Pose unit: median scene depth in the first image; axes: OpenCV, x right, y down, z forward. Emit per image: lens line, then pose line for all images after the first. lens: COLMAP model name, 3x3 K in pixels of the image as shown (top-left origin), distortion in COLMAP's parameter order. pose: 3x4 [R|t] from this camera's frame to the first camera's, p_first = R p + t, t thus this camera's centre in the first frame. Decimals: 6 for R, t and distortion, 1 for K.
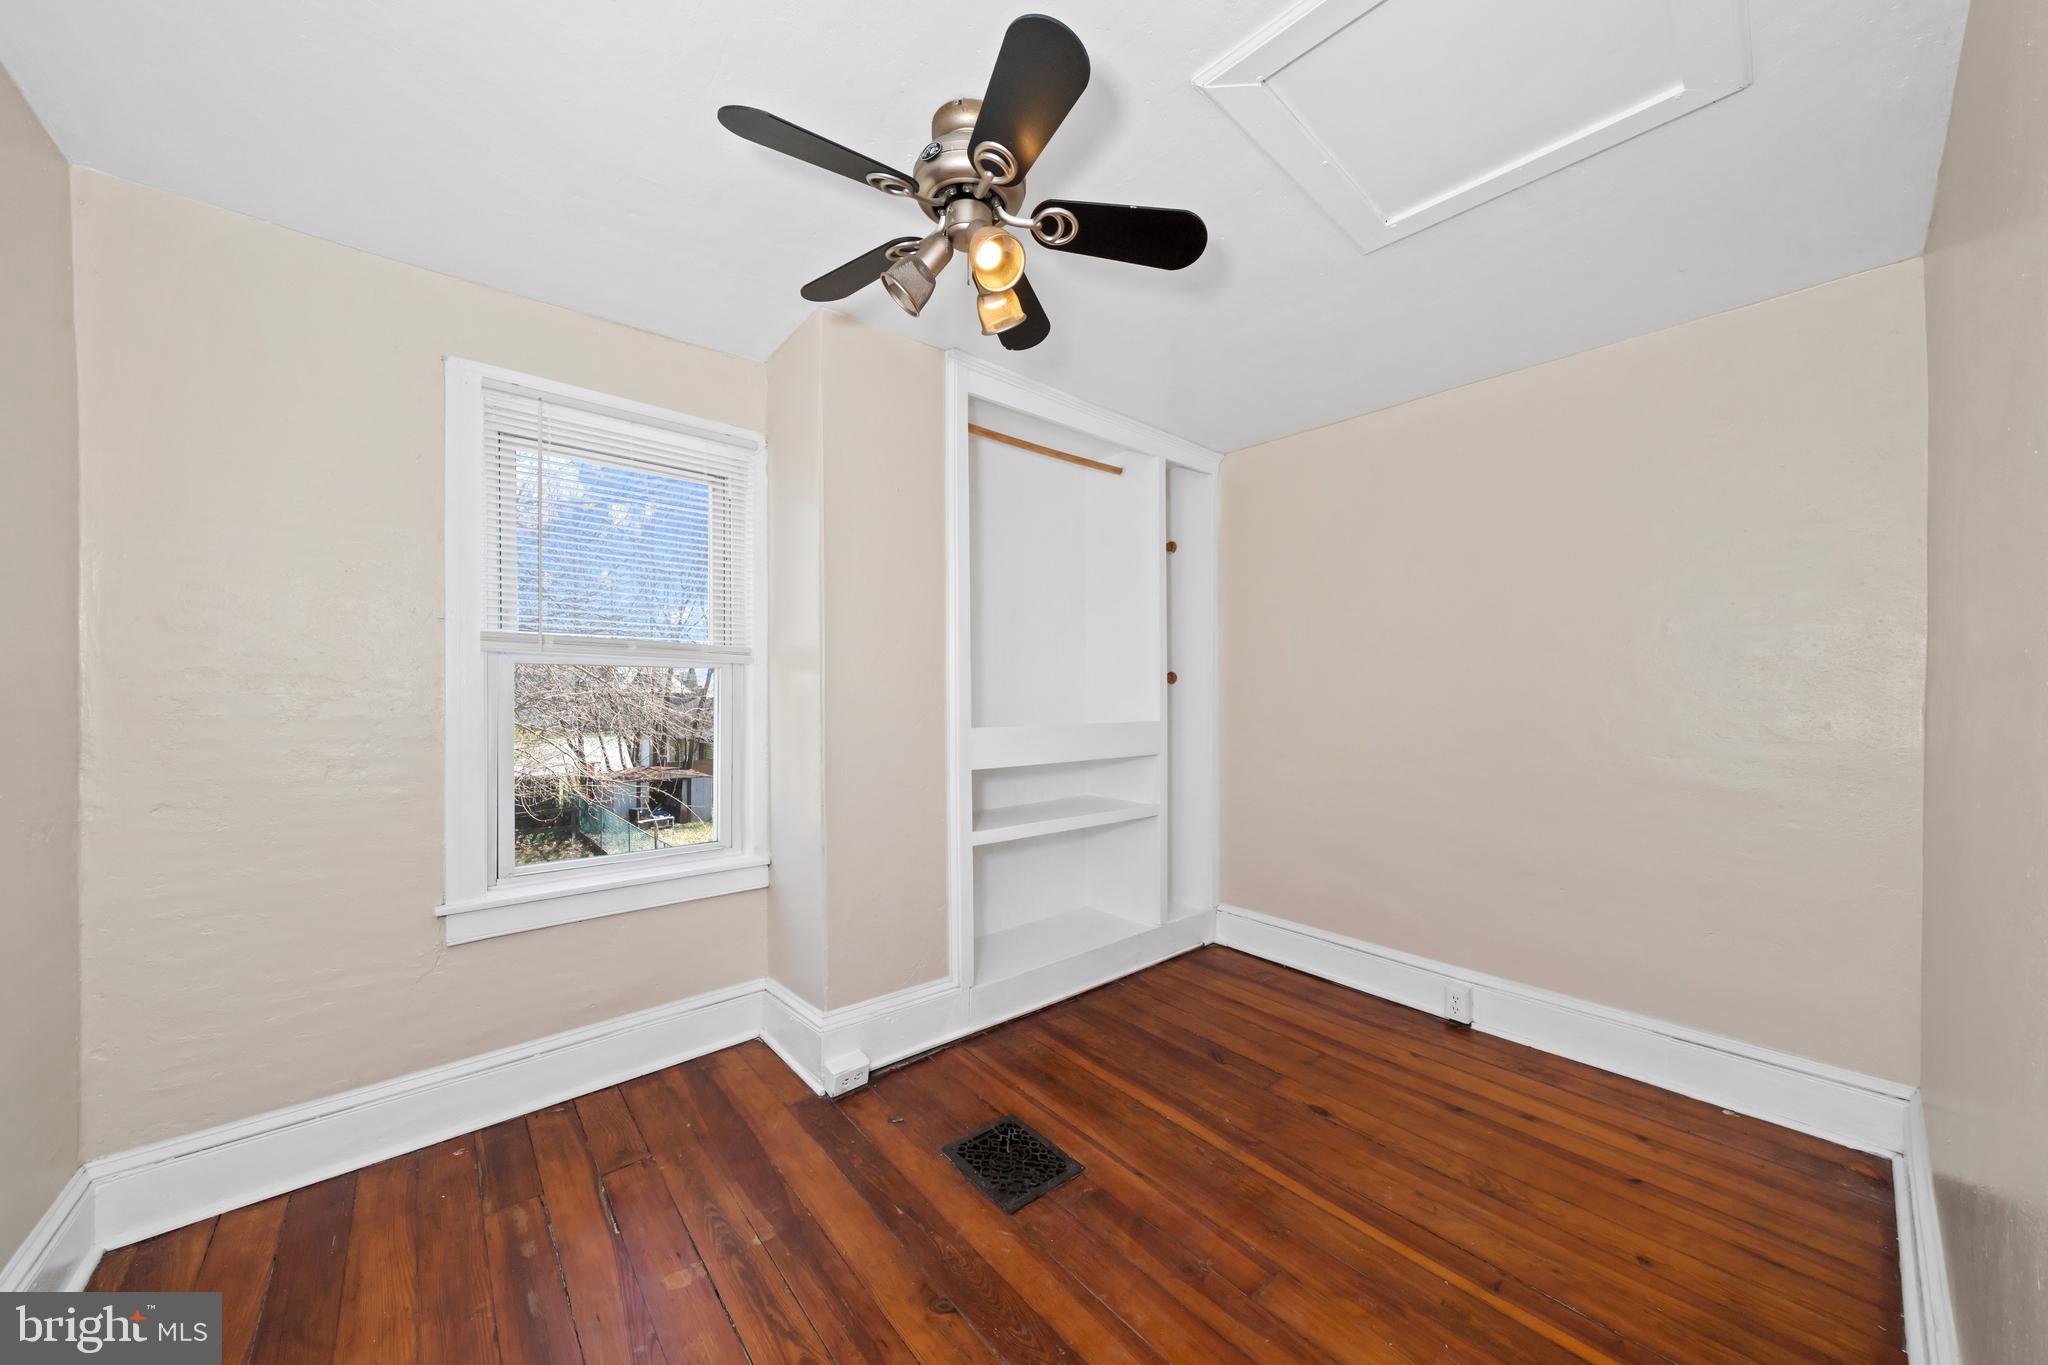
lens RADIAL K [[705.4, 0, 1024.3], [0, 705.4, 690.8], [0, 0, 1]] dist [0.000641, -0.000091]
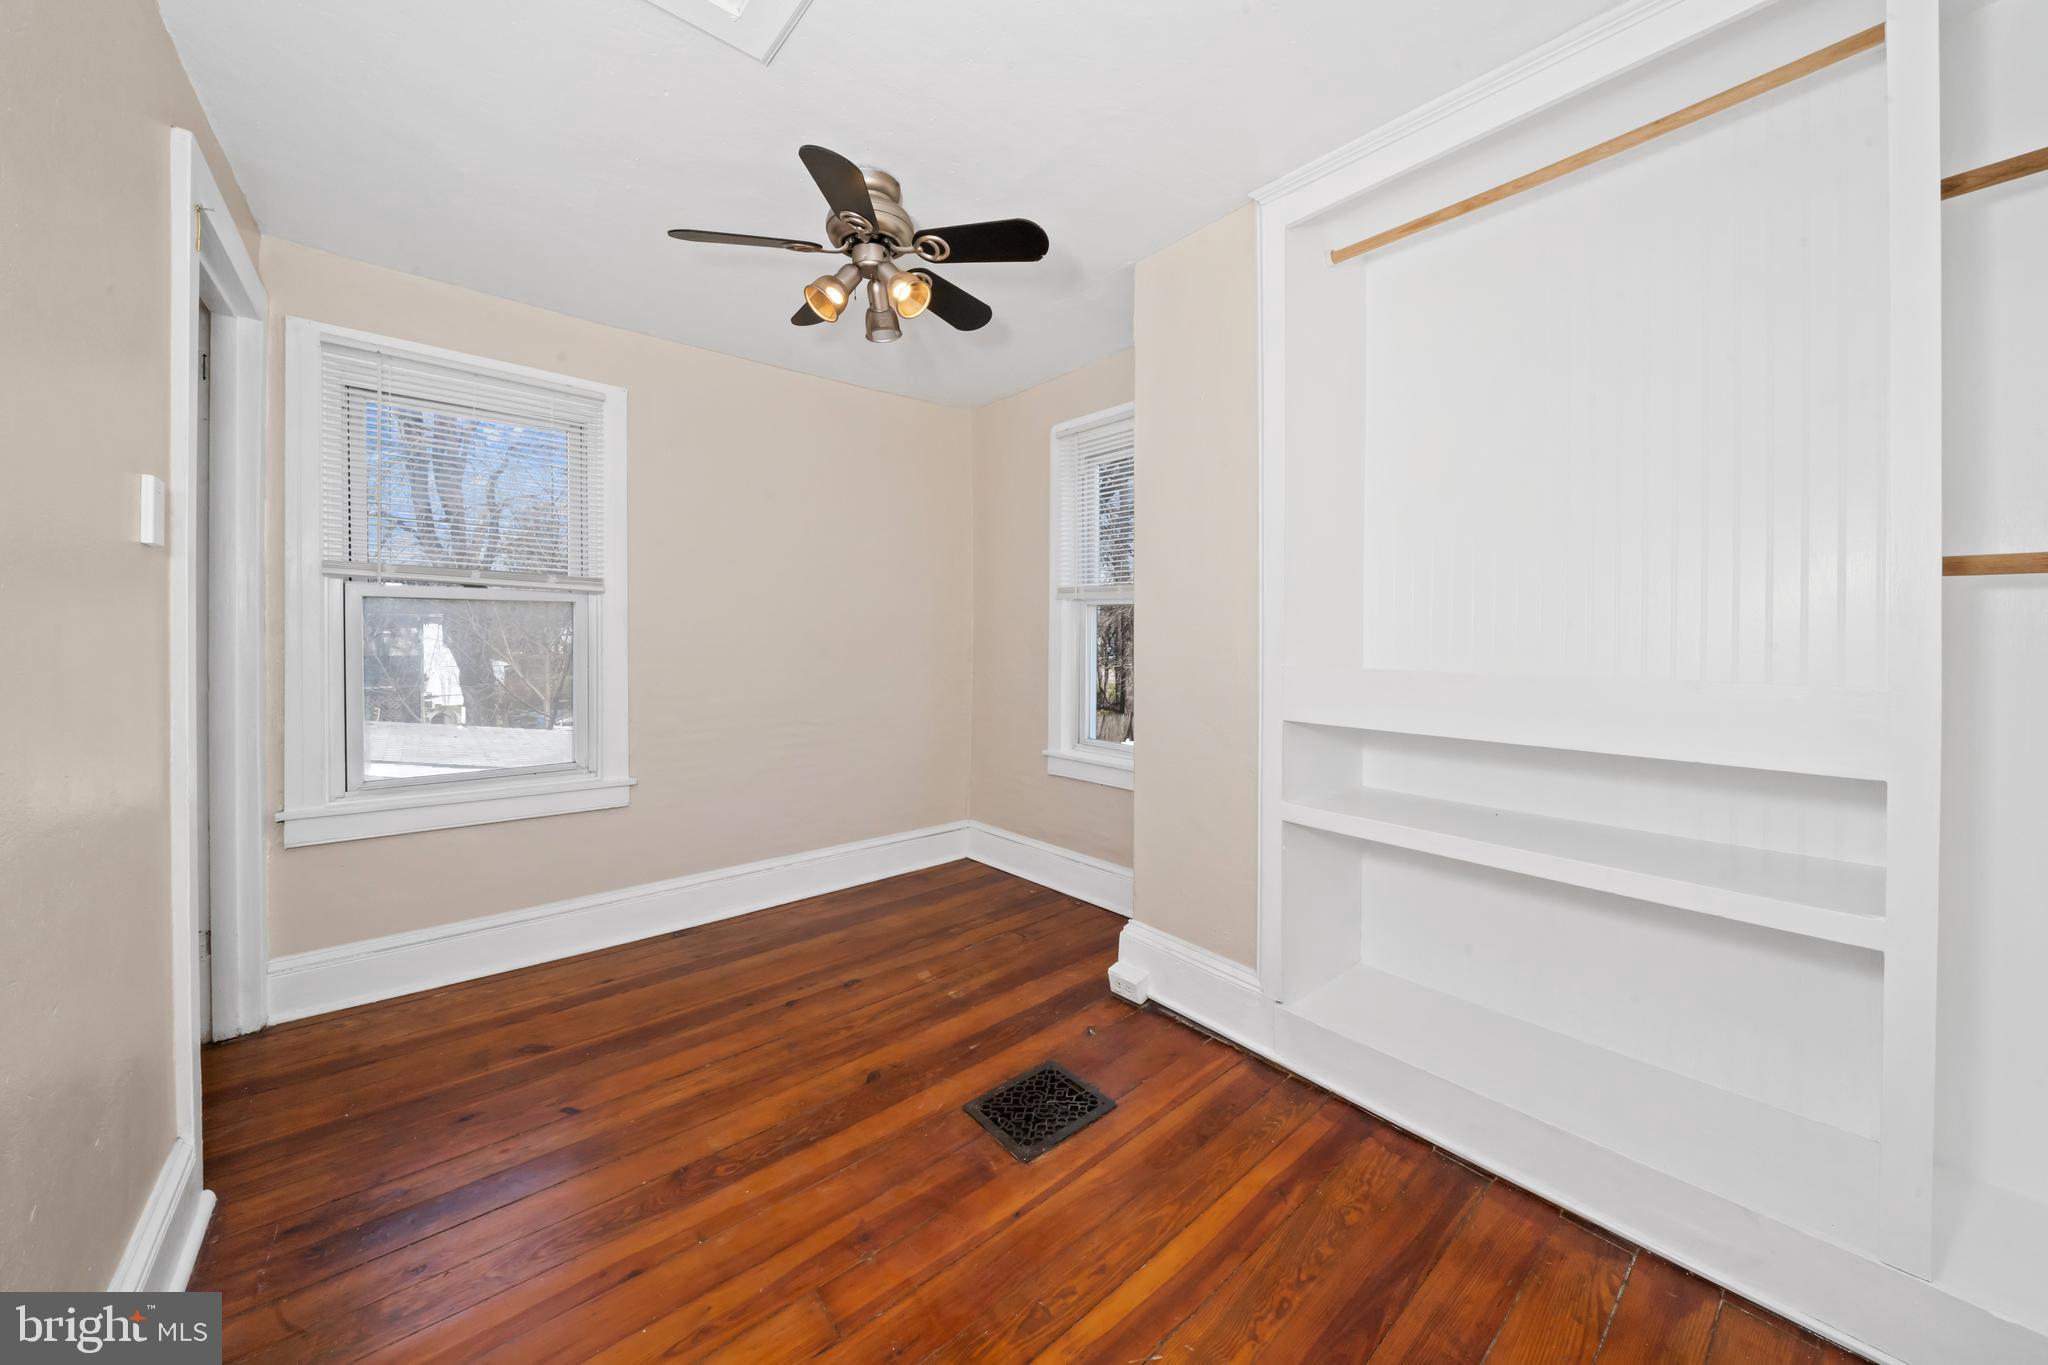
lens RADIAL K [[705.4, 0, 1013.3], [0, 705.4, 639.3], [0, 0, 1]] dist [0.000641, -0.000091]
pose [[0.000614, 0.004581, -0.999989, 0.930872], [0.001222, 0.999989, 0.004582, 0.031457], [0.999999, -0.001224, 0.000609, 0.968233]]
